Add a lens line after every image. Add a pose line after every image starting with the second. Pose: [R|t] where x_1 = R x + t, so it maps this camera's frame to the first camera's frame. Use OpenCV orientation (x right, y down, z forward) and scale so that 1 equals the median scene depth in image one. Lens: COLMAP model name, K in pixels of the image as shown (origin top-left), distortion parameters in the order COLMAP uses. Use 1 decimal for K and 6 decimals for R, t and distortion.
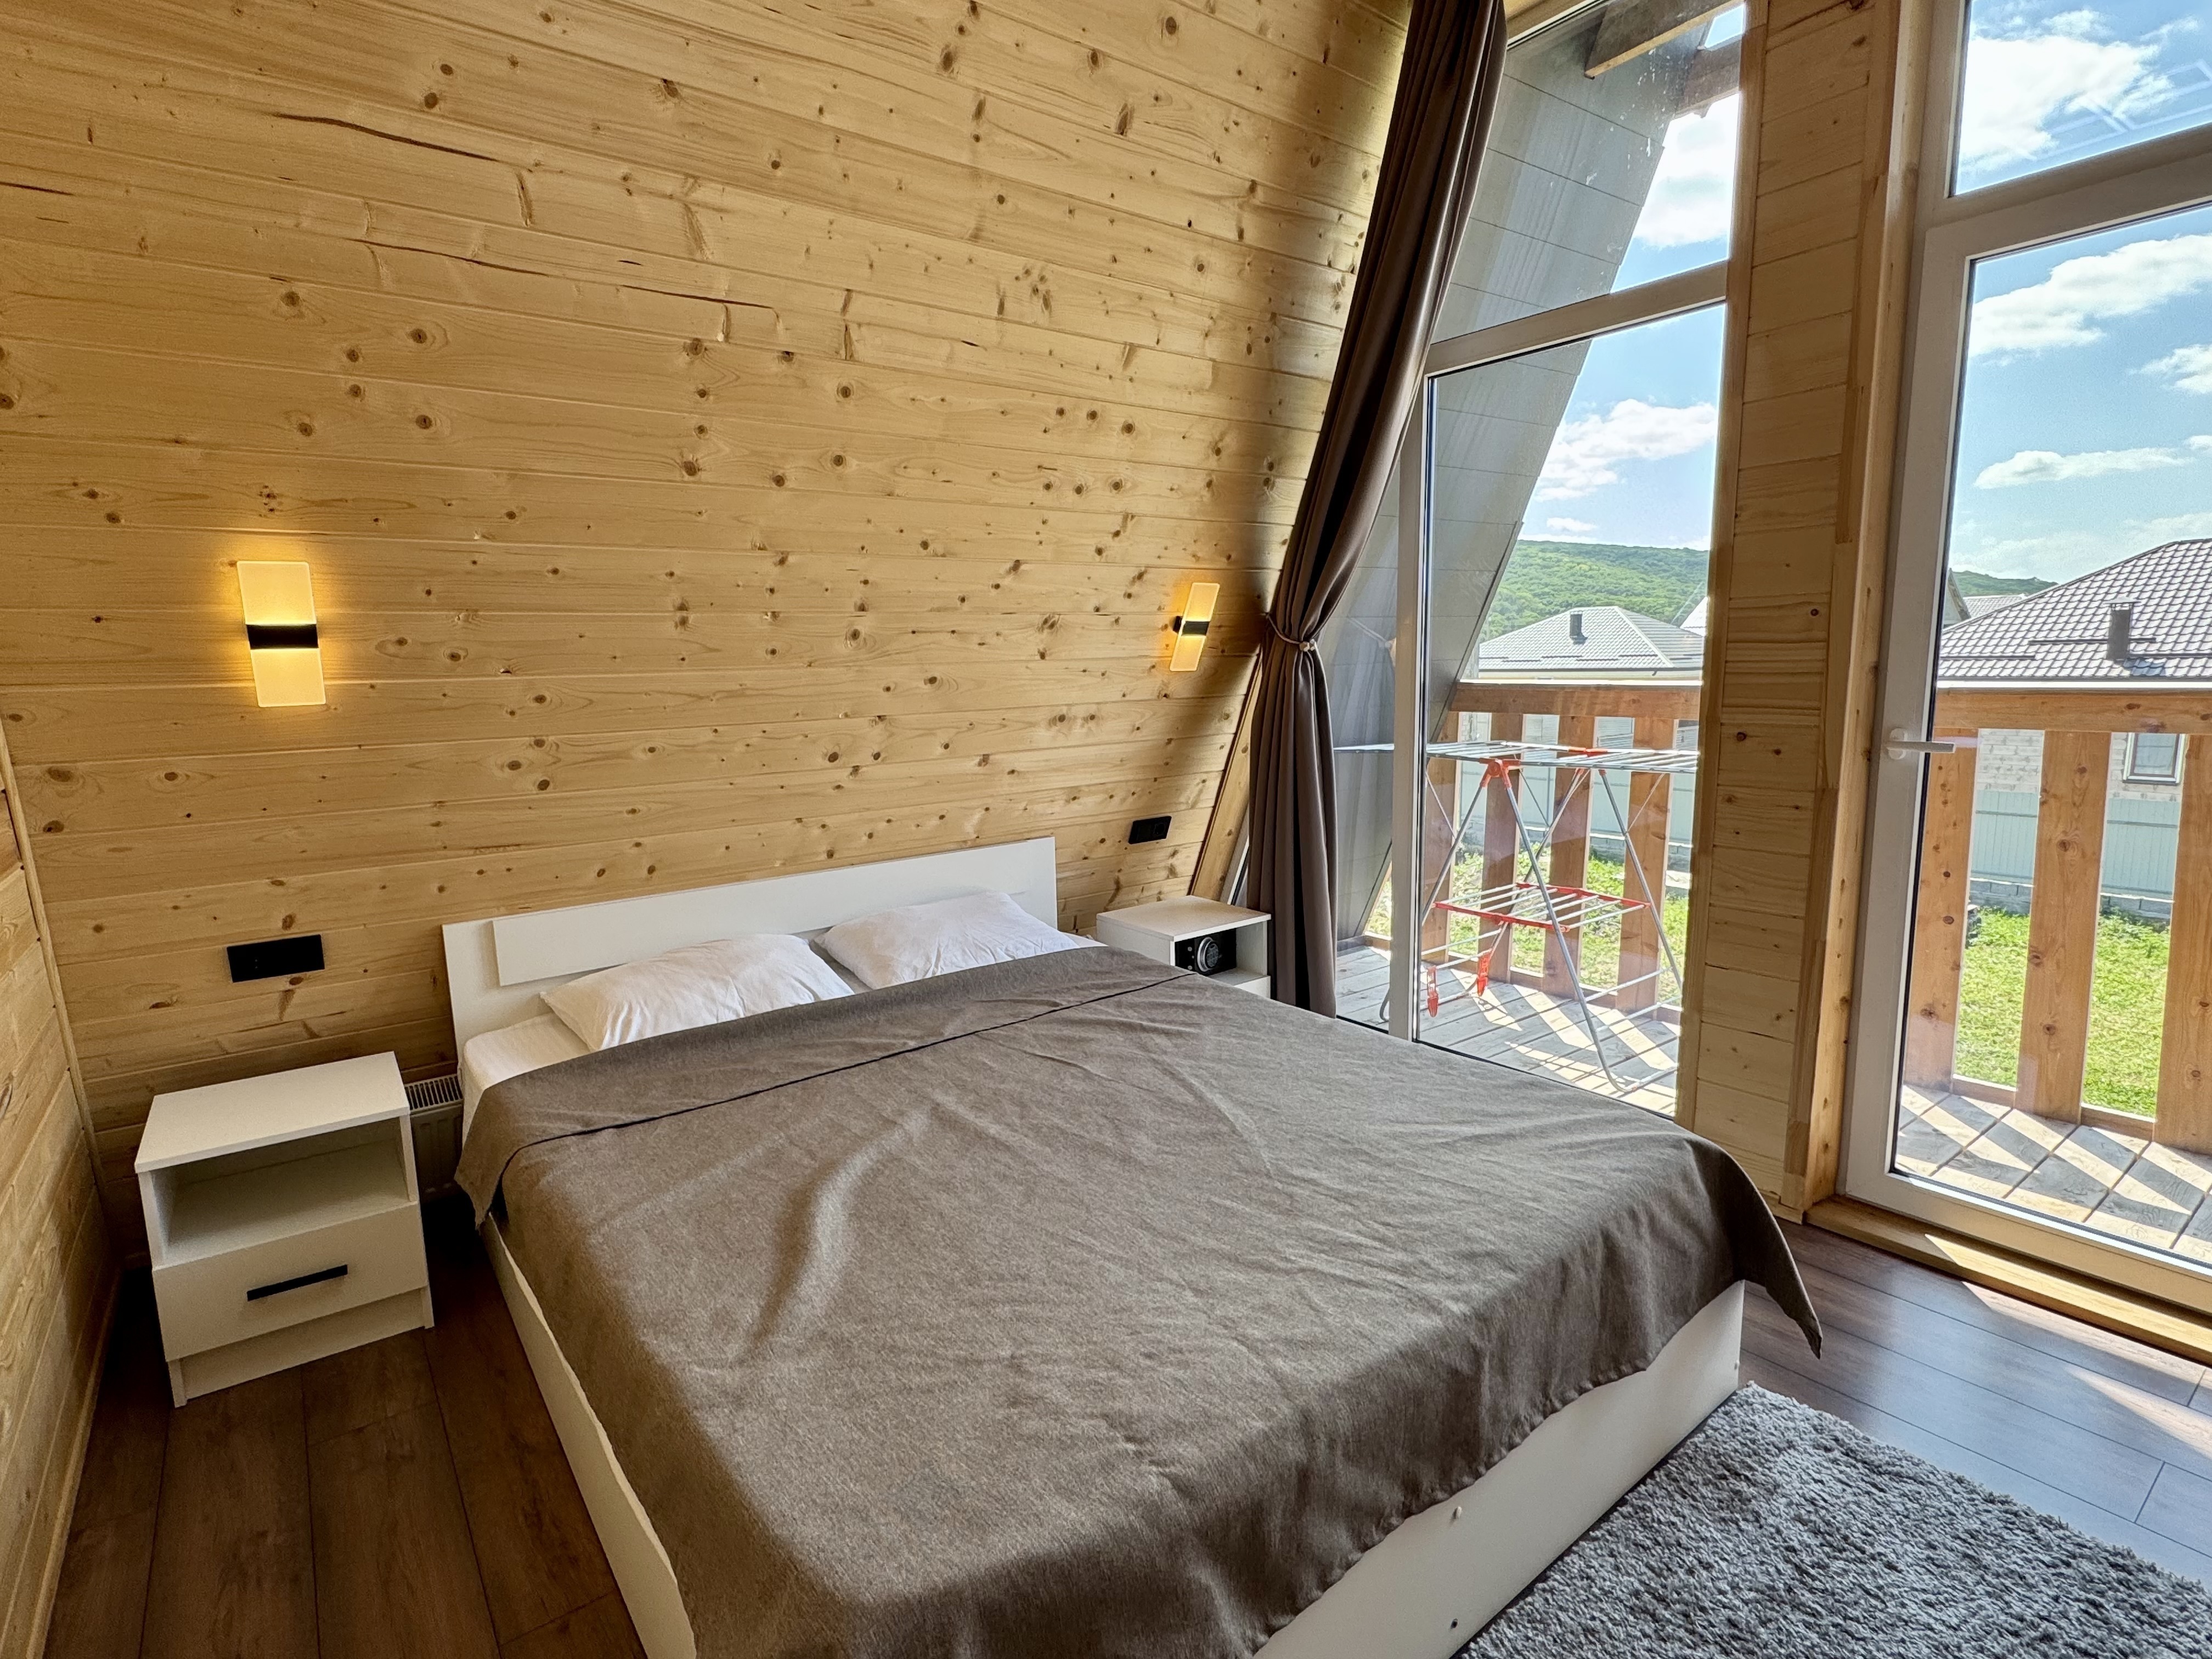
lens RADIAL K [[1097.0, 0, 1098.4], [0, 1097.0, 828.8], [0, 0, 1]] dist [-0.000092, -0.000831]
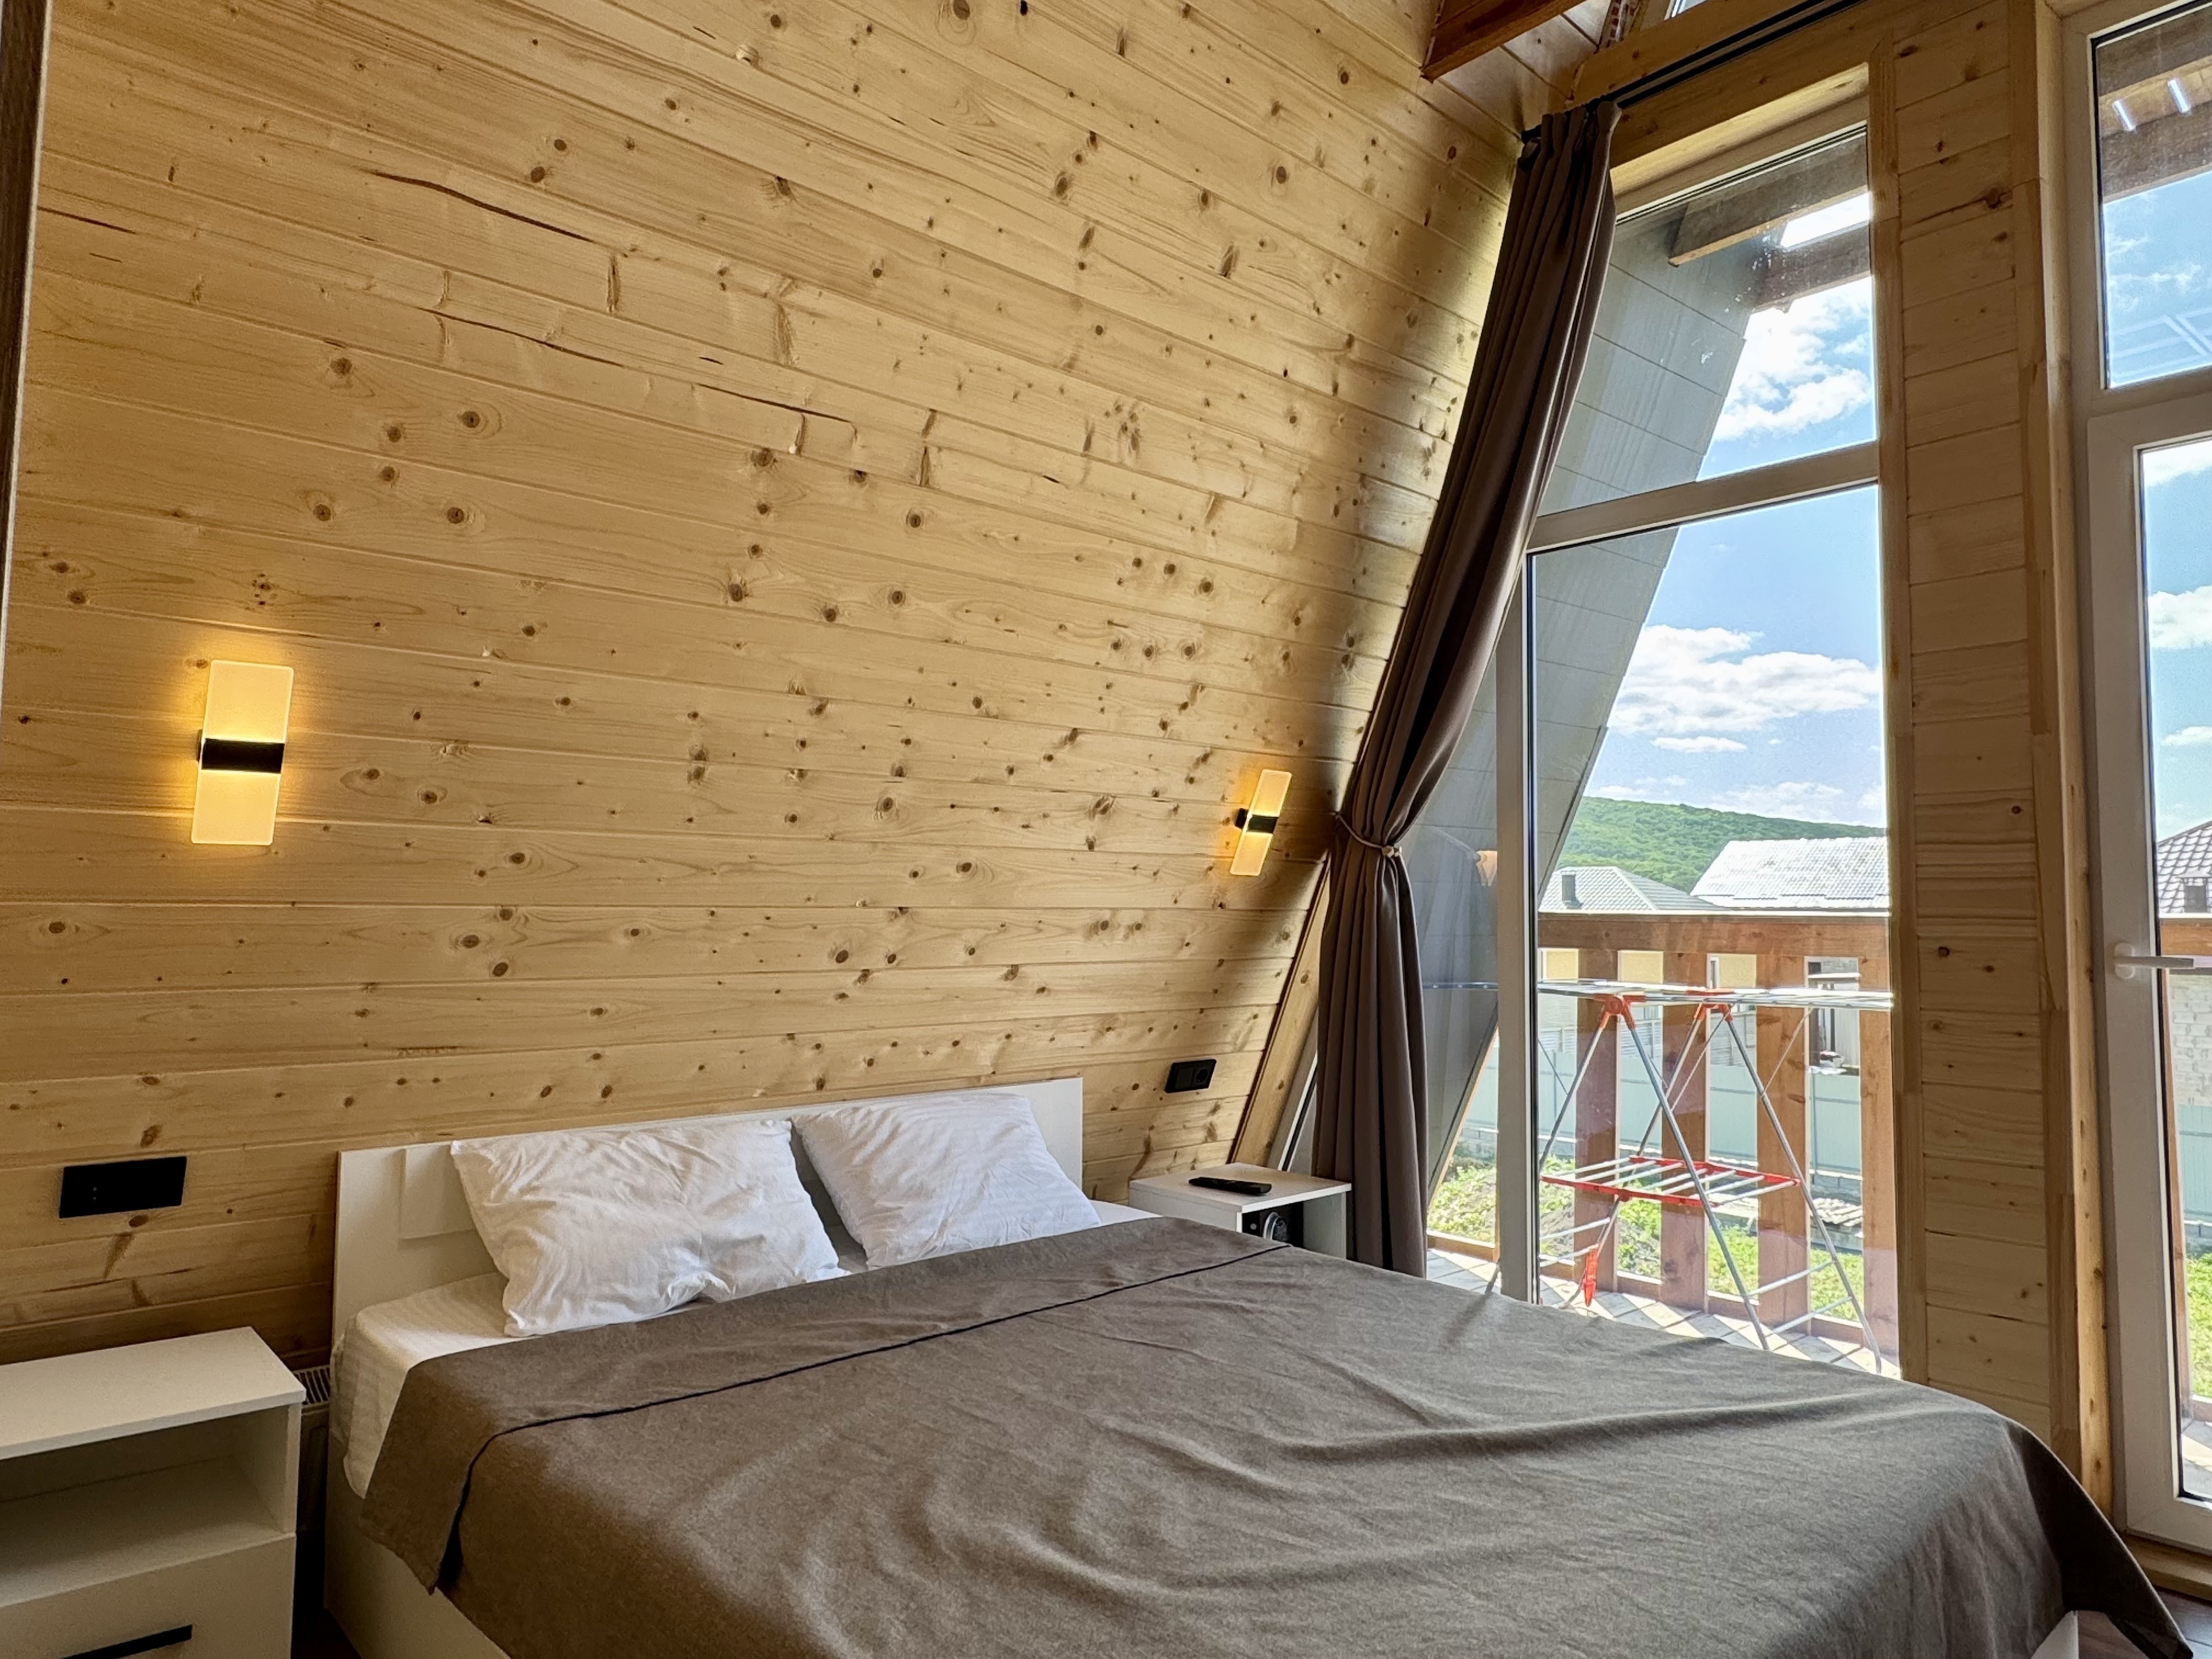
lens RADIAL K [[1400.4, 0, 1106.0], [0, 1400.4, 829.5], [0, 0, 1]] dist [-0.006699, 0.004585]
pose [[0.995921, 0.035621, 0.082905, -0.163783], [-0.017360, 0.977256, -0.211350, 0.065984], [-0.088547, 0.209049, 0.973888, -0.028001]]
